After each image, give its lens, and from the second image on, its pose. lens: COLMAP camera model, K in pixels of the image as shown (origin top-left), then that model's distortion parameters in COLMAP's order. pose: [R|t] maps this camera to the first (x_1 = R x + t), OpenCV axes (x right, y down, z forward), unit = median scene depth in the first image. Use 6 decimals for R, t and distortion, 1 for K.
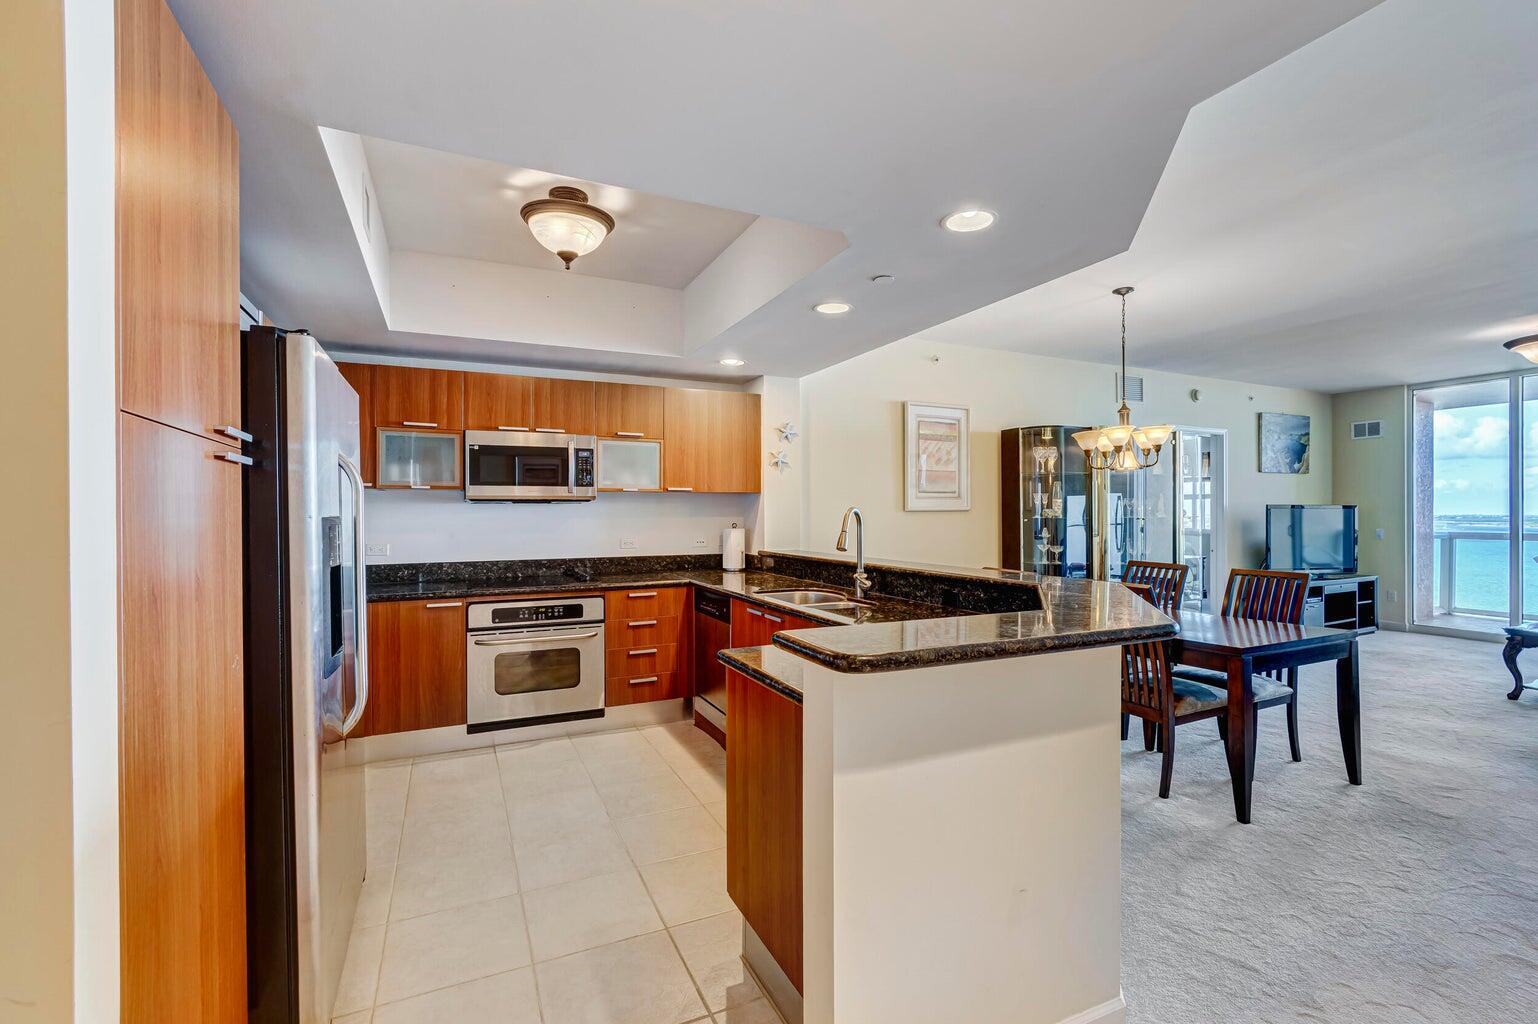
lens RADIAL K [[672.5, 0, 767.7], [0, 672.5, 516.4], [0, 0, 1]] dist [-0.005424, 0.000597]
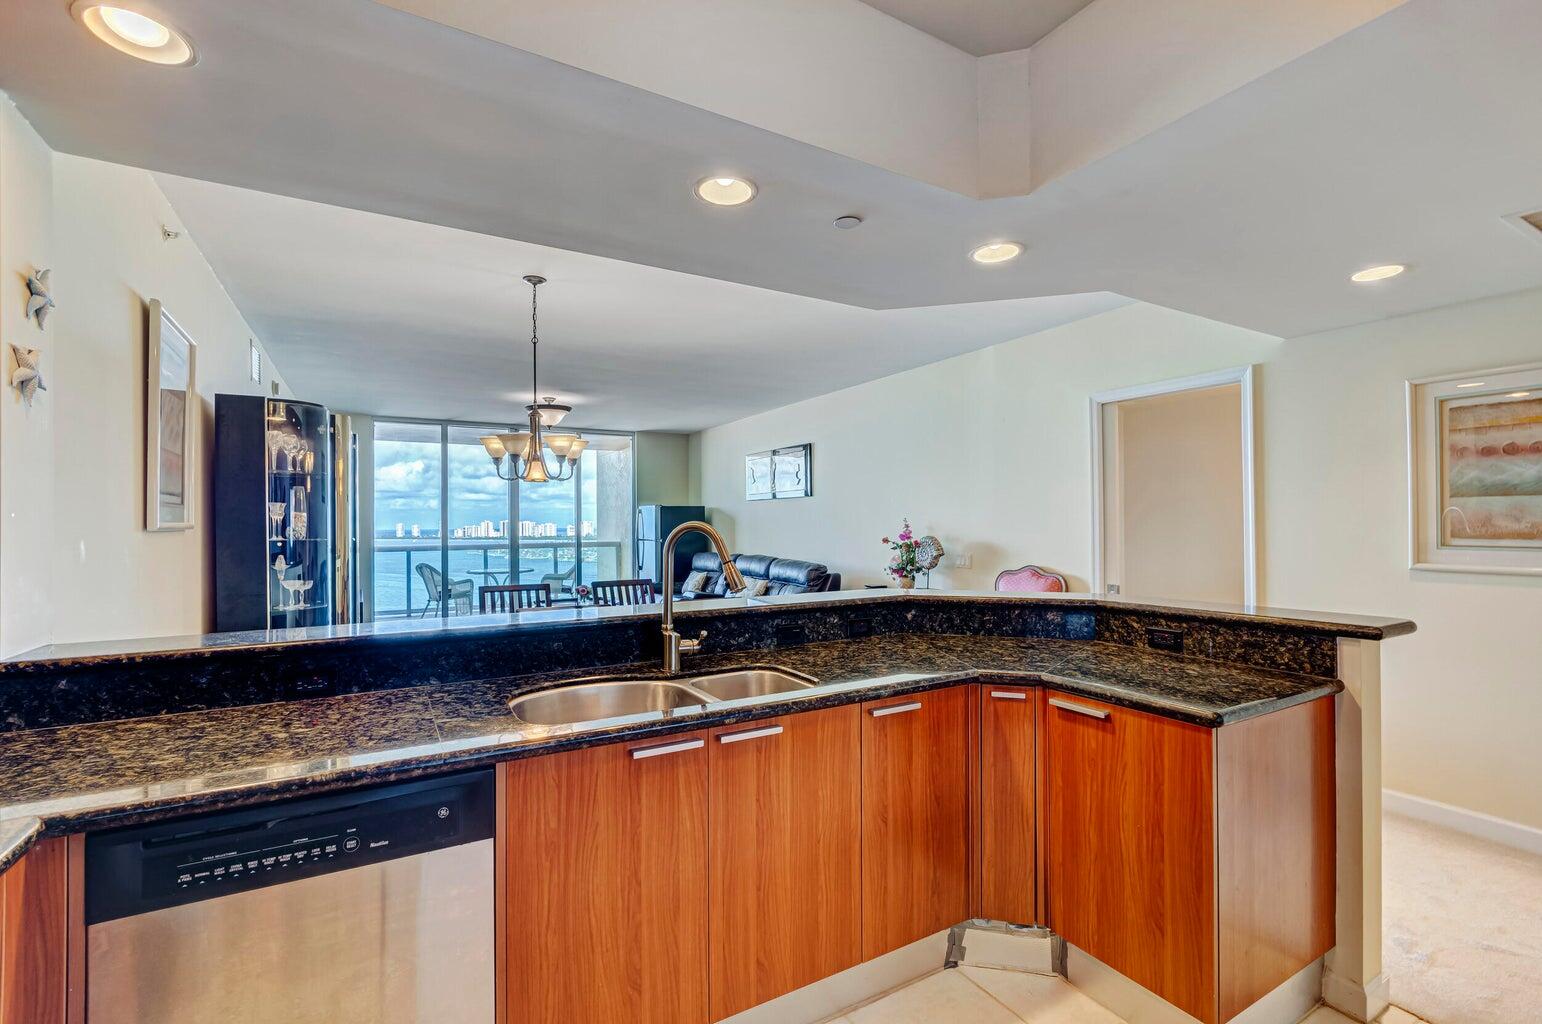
lens RADIAL K [[674.2, 0, 783.9], [0, 674.2, 521.1], [0, 0, 1]] dist [-0.005424, 0.000597]
pose [[-0.101784, 0.009189, 0.994764, -0.268303], [0.012247, 0.999893, -0.007984, -0.004812], [-0.994731, 0.011370, -0.101886, 0.536443]]
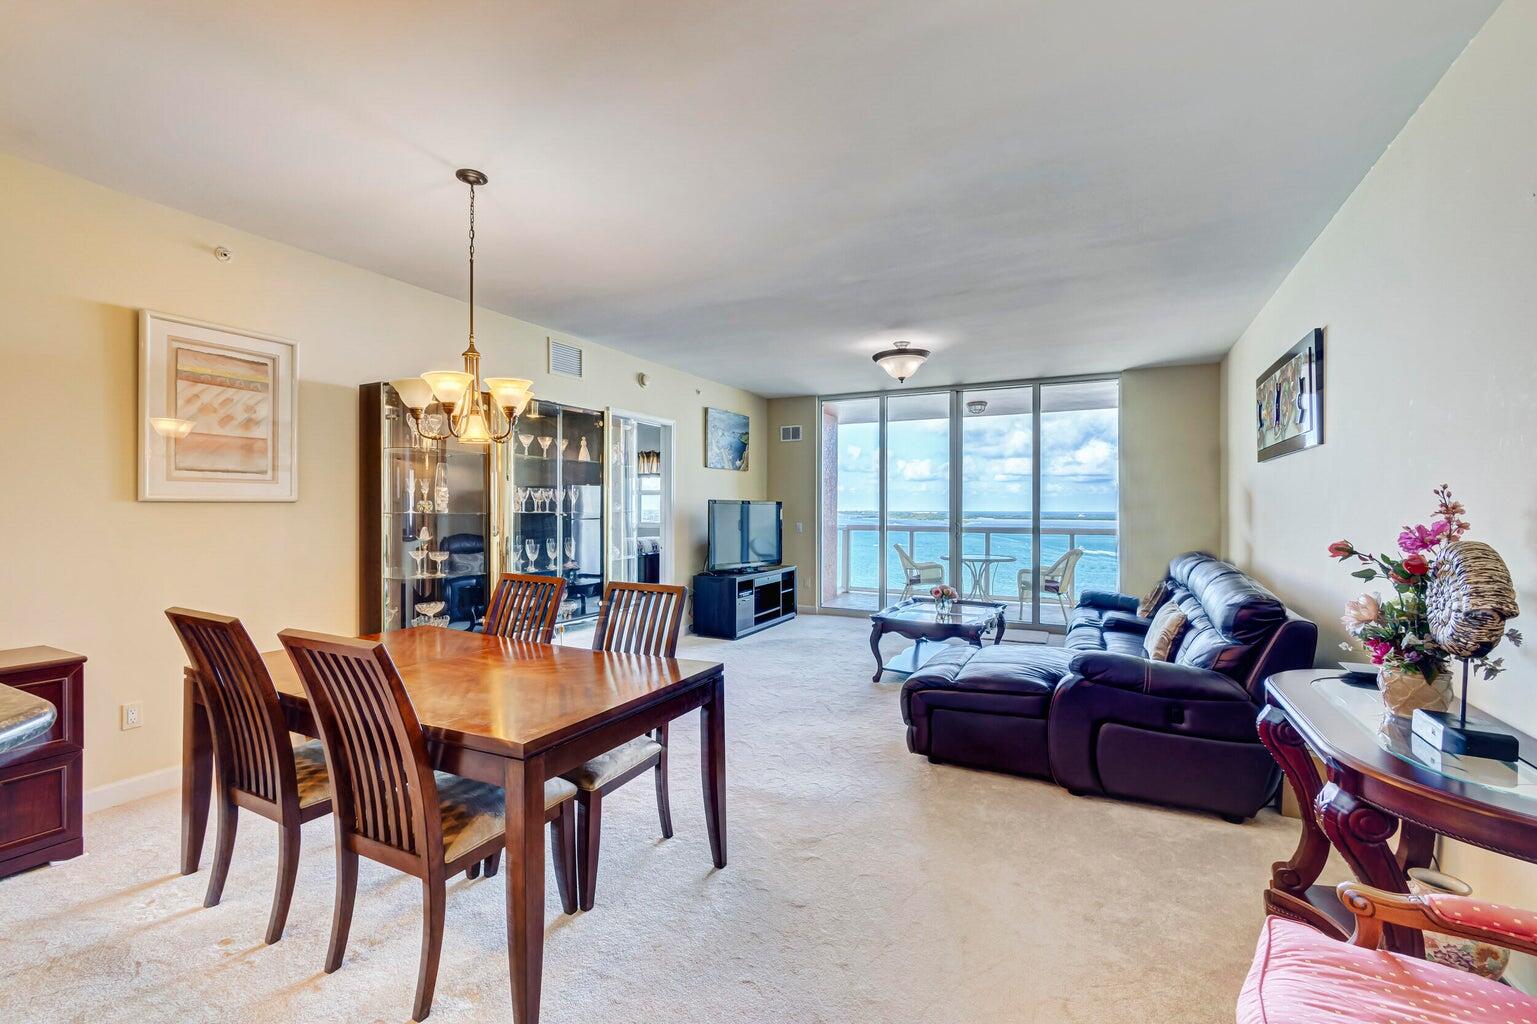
lens RADIAL K [[672.0, 0, 767.6], [0, 672.0, 506.8], [0, 0, 1]] dist [-0.005424, 0.000597]
pose [[0.788920, 0.006768, 0.614459, 0.246412], [-0.003333, 0.999972, -0.006734, -0.000870], [-0.614487, 0.003265, 0.788920, 0.200498]]
